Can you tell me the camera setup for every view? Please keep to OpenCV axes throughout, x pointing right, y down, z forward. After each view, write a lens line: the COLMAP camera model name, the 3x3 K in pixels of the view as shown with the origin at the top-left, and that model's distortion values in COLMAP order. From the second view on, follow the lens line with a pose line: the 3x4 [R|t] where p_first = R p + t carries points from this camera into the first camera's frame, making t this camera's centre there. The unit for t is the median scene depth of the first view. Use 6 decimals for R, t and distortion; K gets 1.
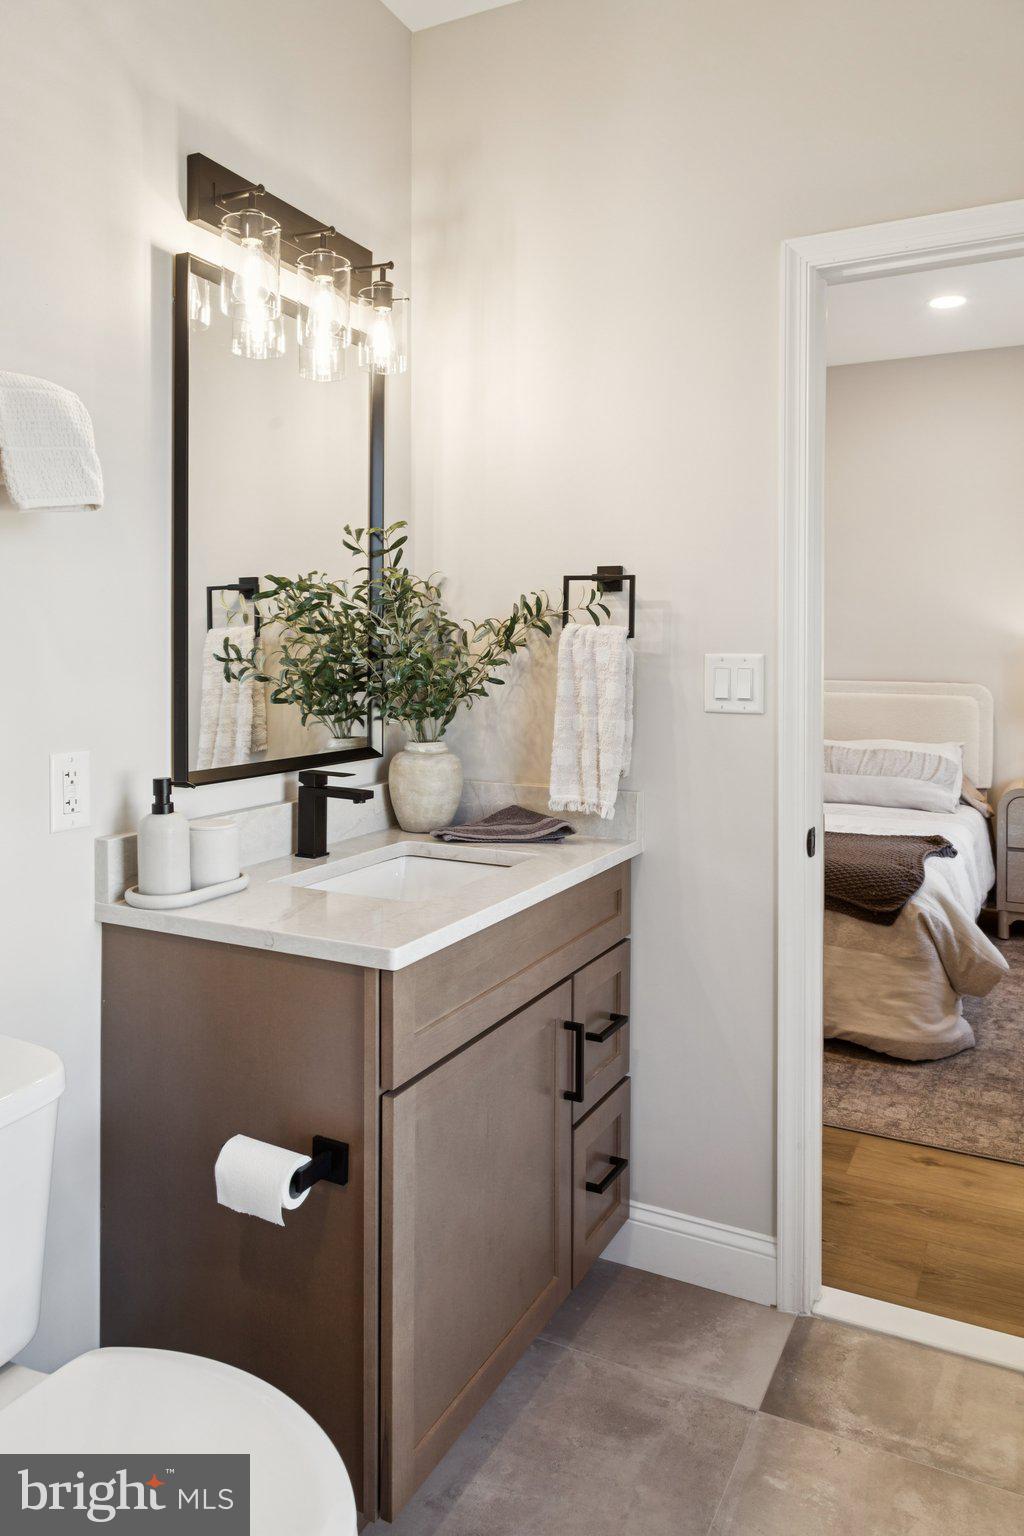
lens RADIAL K [[1082.9, 0, 513.4], [0, 1082.9, 656.8], [0, 0, 1]] dist [0.003342, 0.000632]
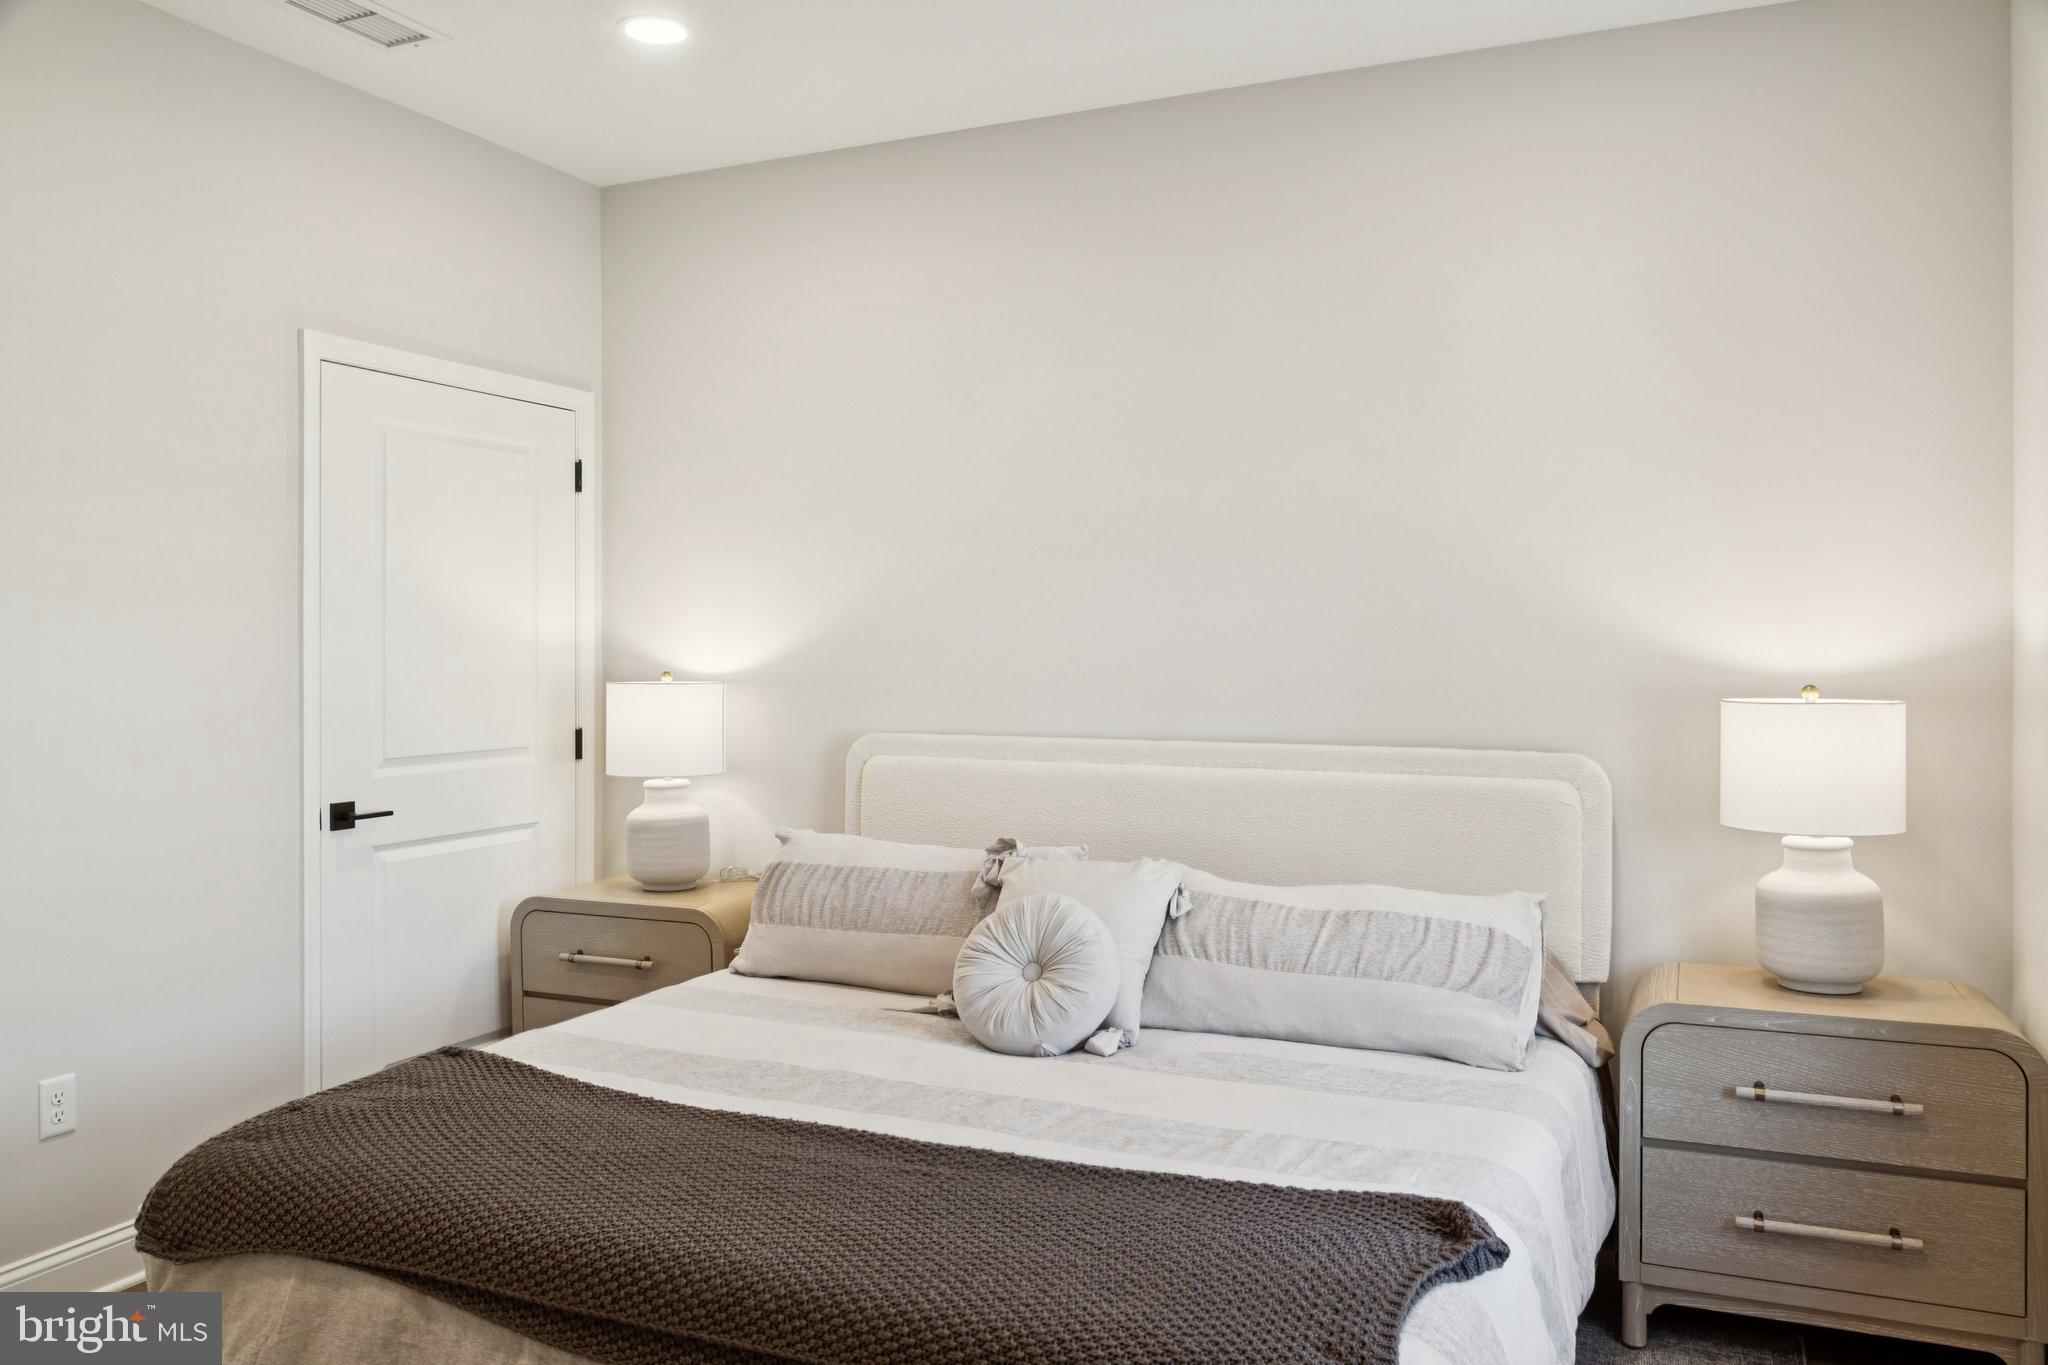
lens RADIAL K [[1579.3, 0, 1023.5], [0, 1579.3, 650.2], [0, 0, 1]] dist [-0.018241, 0.000382]
pose [[0.998614, -0.002390, 0.052574, 0.173530], [0.002975, 0.999934, -0.011053, -0.013434], [-0.052544, 0.011194, 0.998556, 0.378174]]
